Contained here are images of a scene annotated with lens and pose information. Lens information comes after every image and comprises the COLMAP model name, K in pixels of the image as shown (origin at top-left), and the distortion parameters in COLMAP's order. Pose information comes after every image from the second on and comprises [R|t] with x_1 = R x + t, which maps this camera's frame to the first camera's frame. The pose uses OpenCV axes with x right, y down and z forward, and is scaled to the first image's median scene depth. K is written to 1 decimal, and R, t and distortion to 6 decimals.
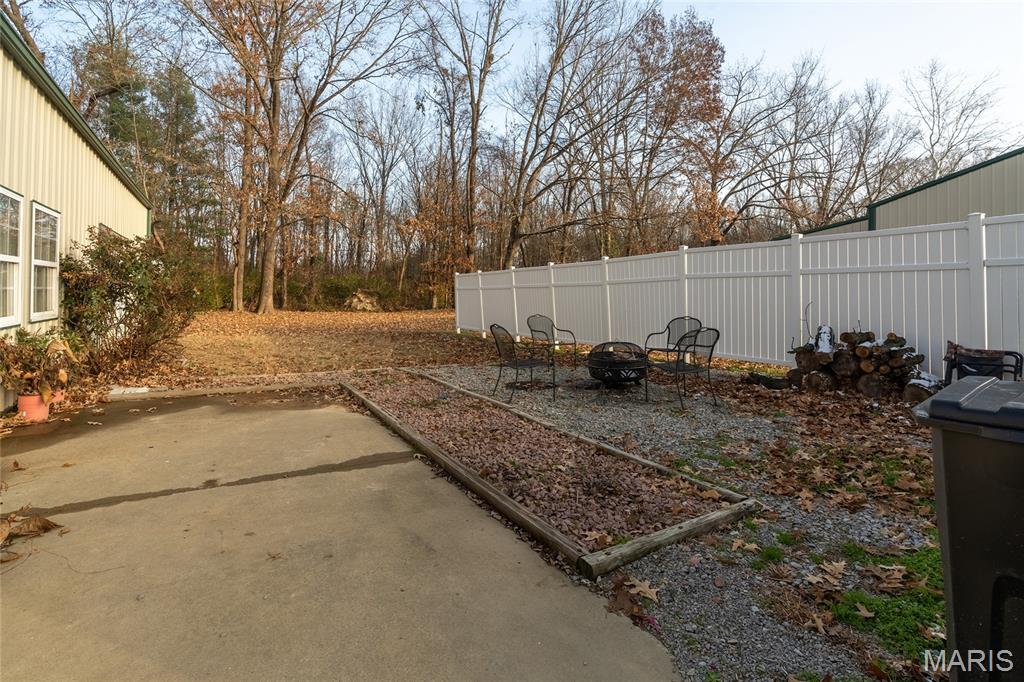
lens RADIAL K [[486.7, 0, 511.5], [0, 486.7, 282.8], [0, 0, 1]] dist [-0.001057, -0.000116]
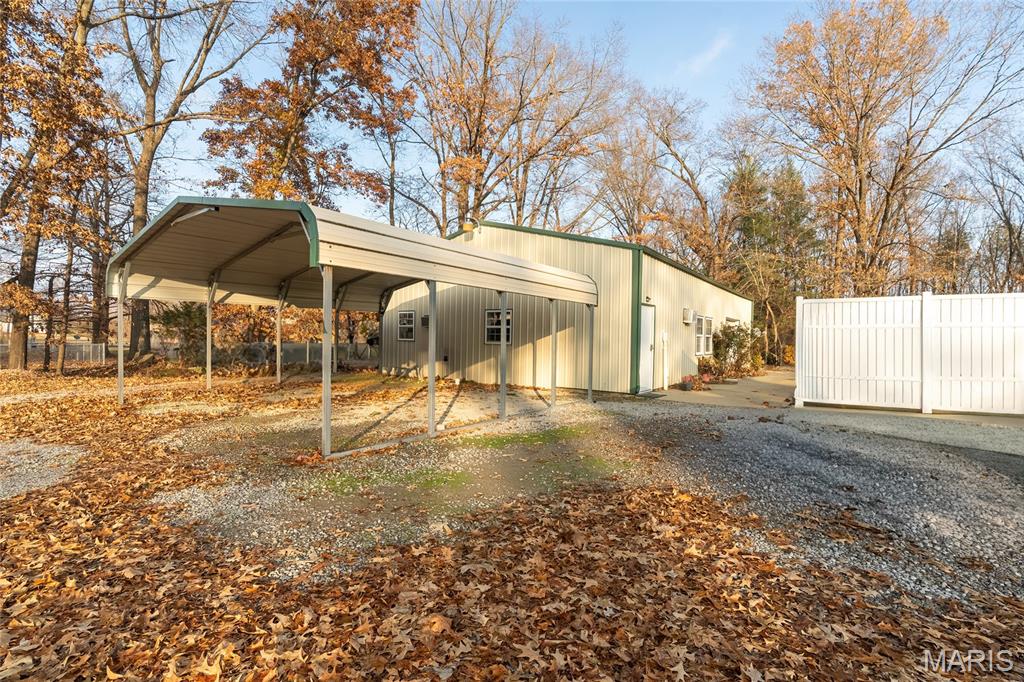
lens RADIAL K [[472.2, 0, 512.0], [0, 472.2, 341.0], [0, 0, 1]] dist [-0.000200, 0.000033]
pose [[0.405003, 0.001271, -0.914315, 1.079433], [-0.001542, 0.999999, 0.000707, -0.006159], [0.914314, 0.001123, 0.405004, -1.147984]]
